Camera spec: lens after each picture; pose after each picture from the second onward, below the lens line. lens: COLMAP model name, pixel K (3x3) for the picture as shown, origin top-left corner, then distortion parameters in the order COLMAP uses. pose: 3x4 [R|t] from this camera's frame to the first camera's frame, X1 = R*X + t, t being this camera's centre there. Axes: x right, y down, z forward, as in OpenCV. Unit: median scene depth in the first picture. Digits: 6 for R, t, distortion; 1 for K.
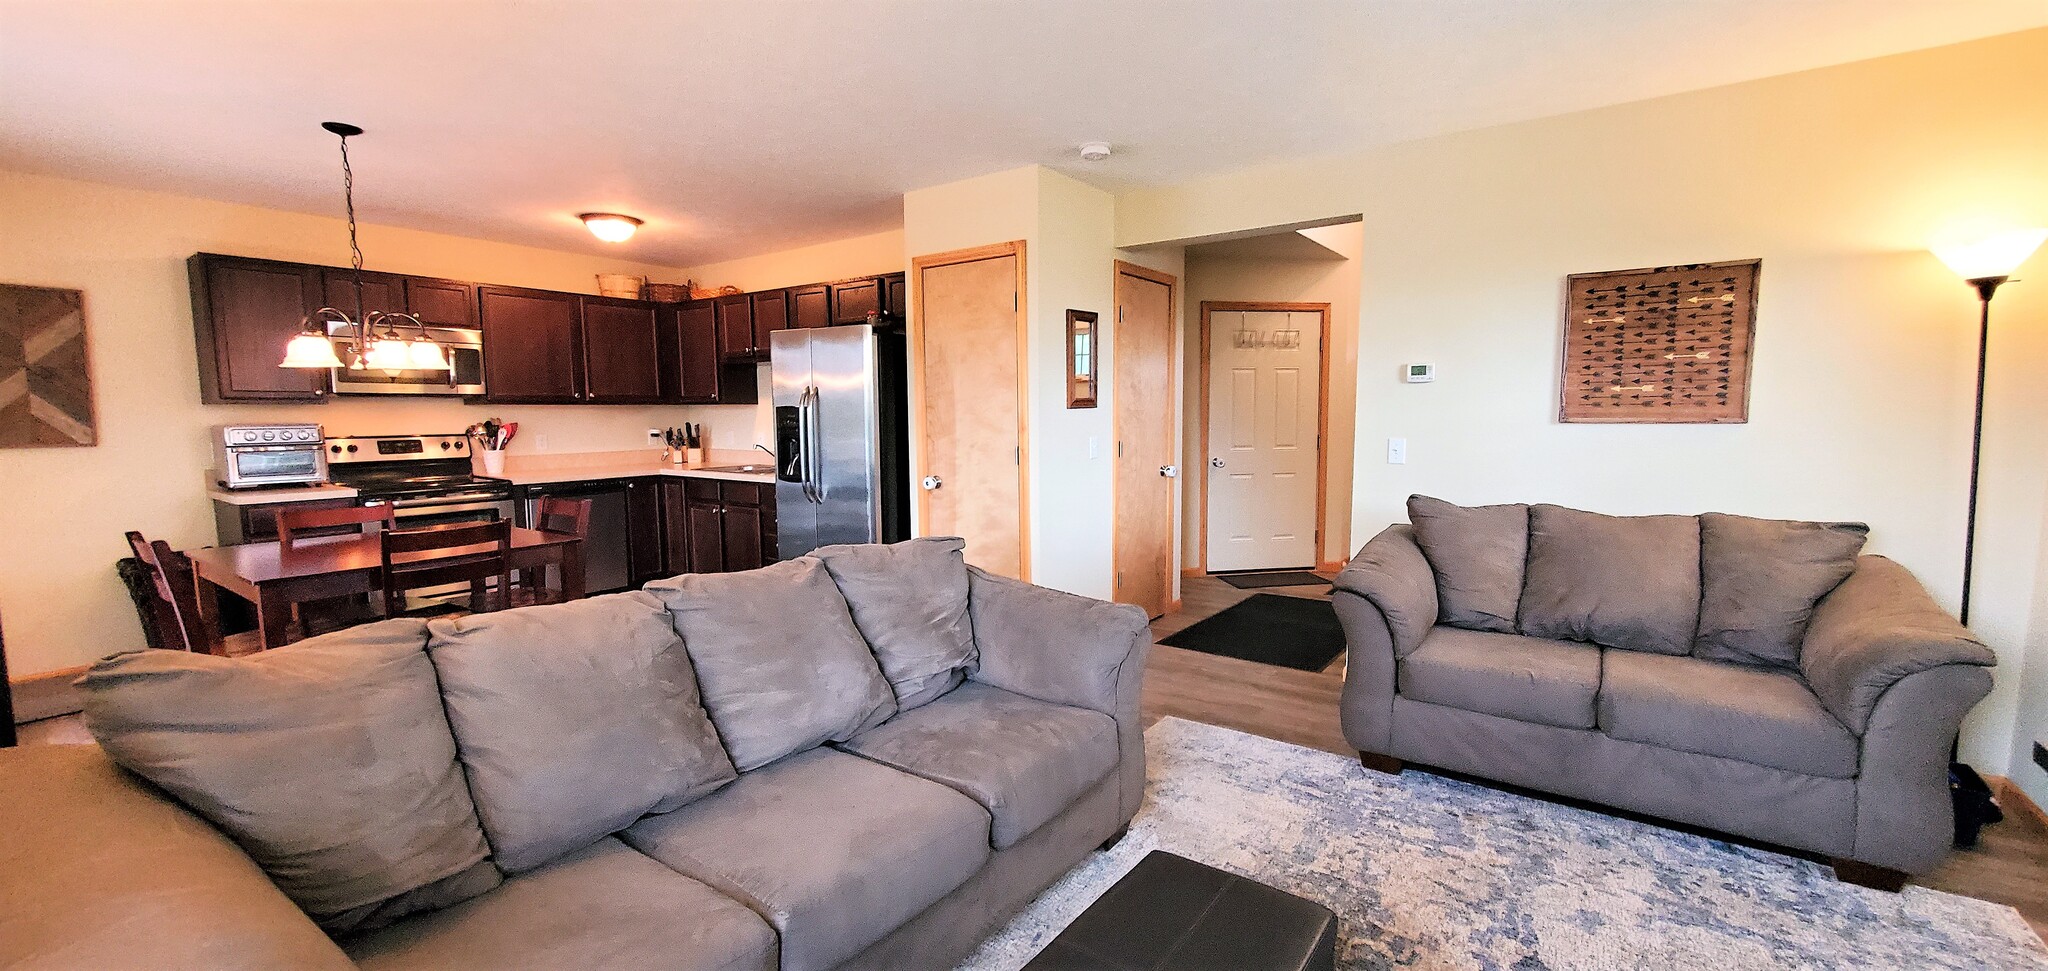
lens RADIAL K [[823.7, 0, 1038.5], [0, 823.7, 491.6], [0, 0, 1]] dist [0.014467, -0.000379]
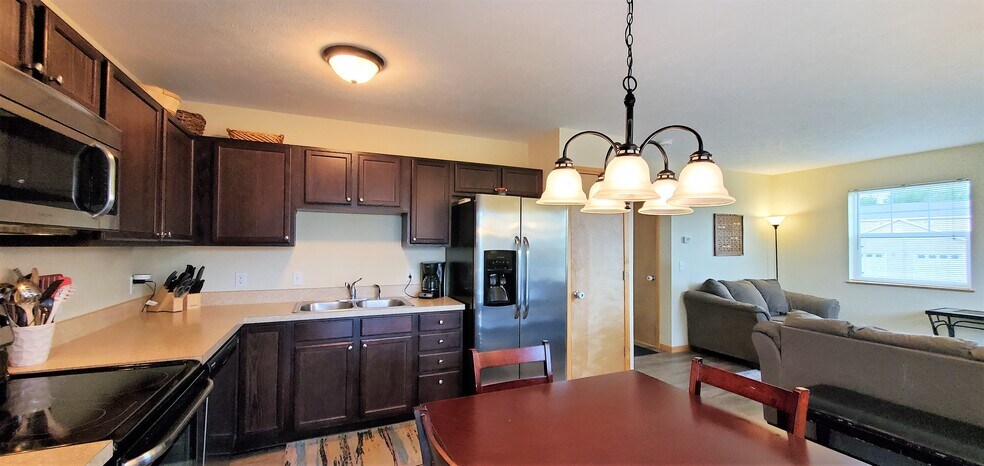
lens RADIAL K [[389.3, 0, 492.6], [0, 389.3, 236.0], [0, 0, 1]] dist [-0.002299, -0.000063]
pose [[0.514785, 0.030812, 0.856766, -0.711185], [0.078749, 0.993430, -0.083042, -0.061546], [-0.853695, 0.110218, 0.508976, 0.568398]]
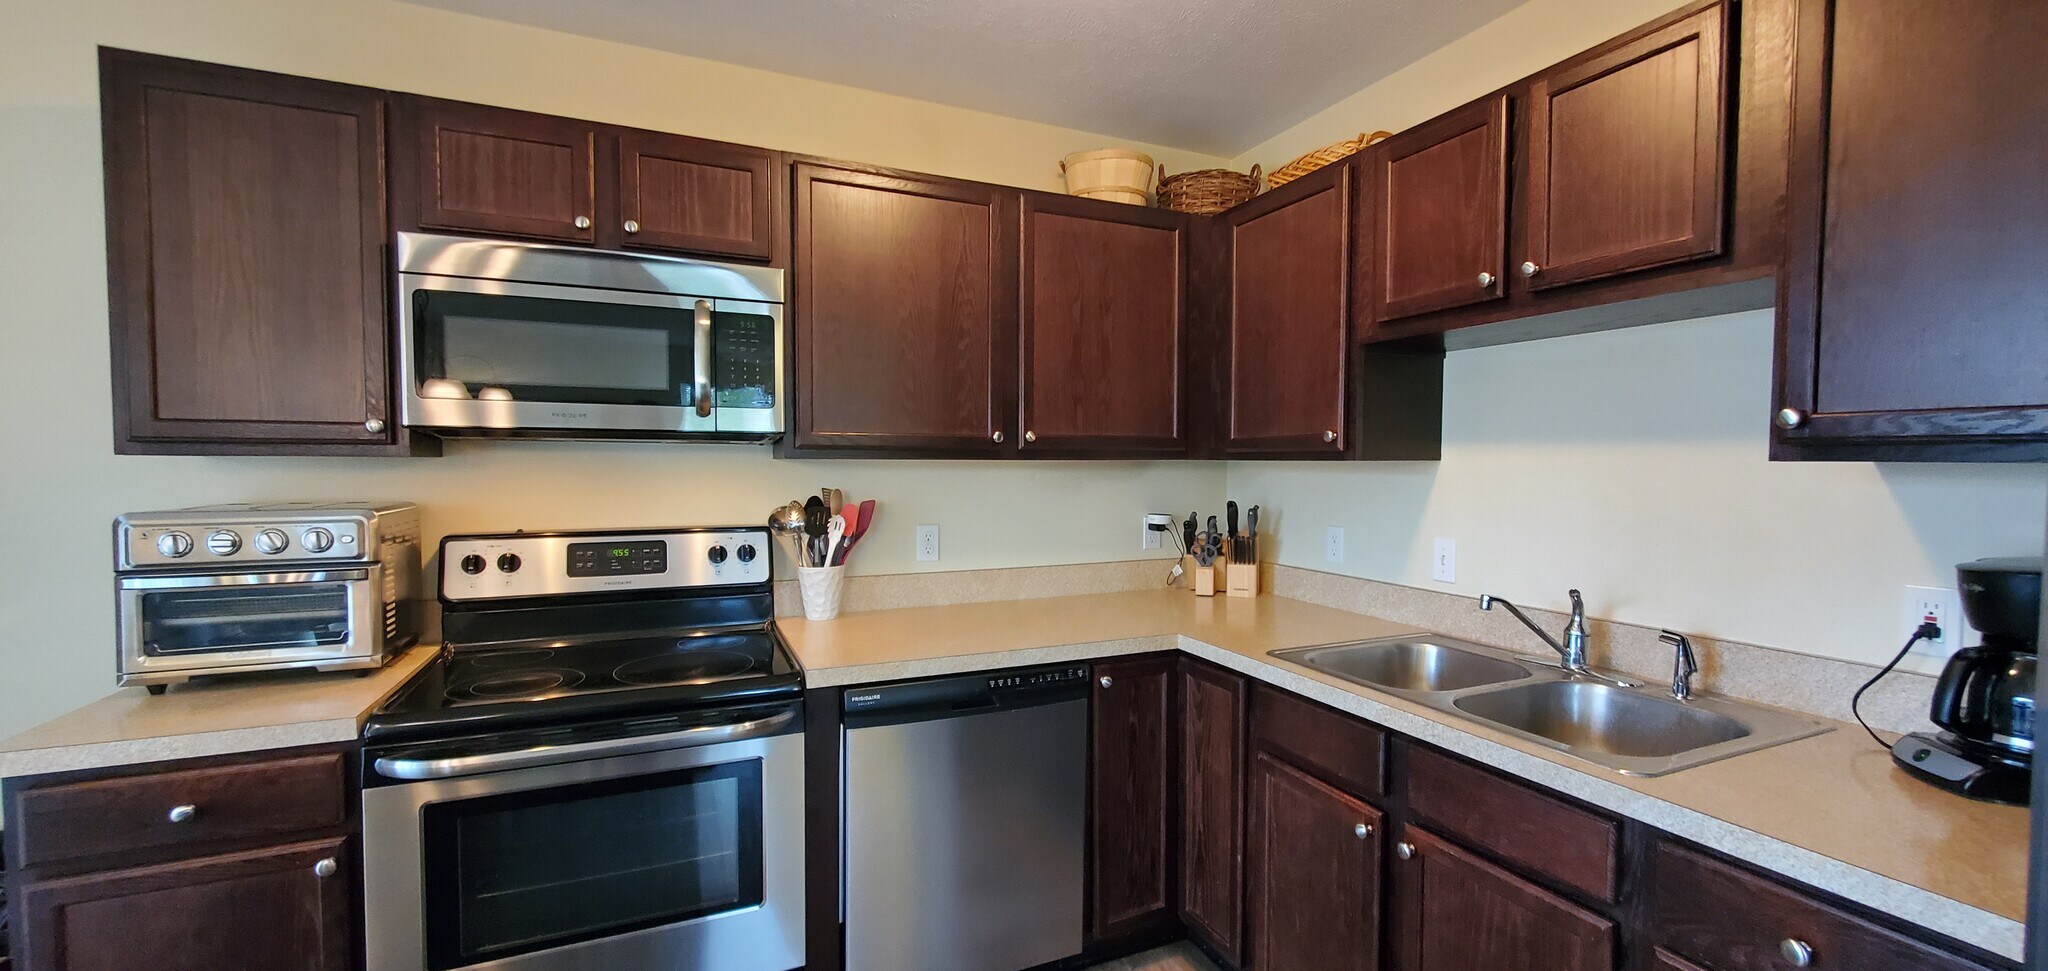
lens RADIAL K [[823.7, 0, 1028.9], [0, 823.7, 486.1], [0, 0, 1]] dist [0.014467, -0.000379]
pose [[0.857342, 0.024197, -0.514177, -0.340353], [-0.059888, 0.996800, -0.052948, -0.072178], [0.511251, 0.076187, 0.856048, 0.671561]]
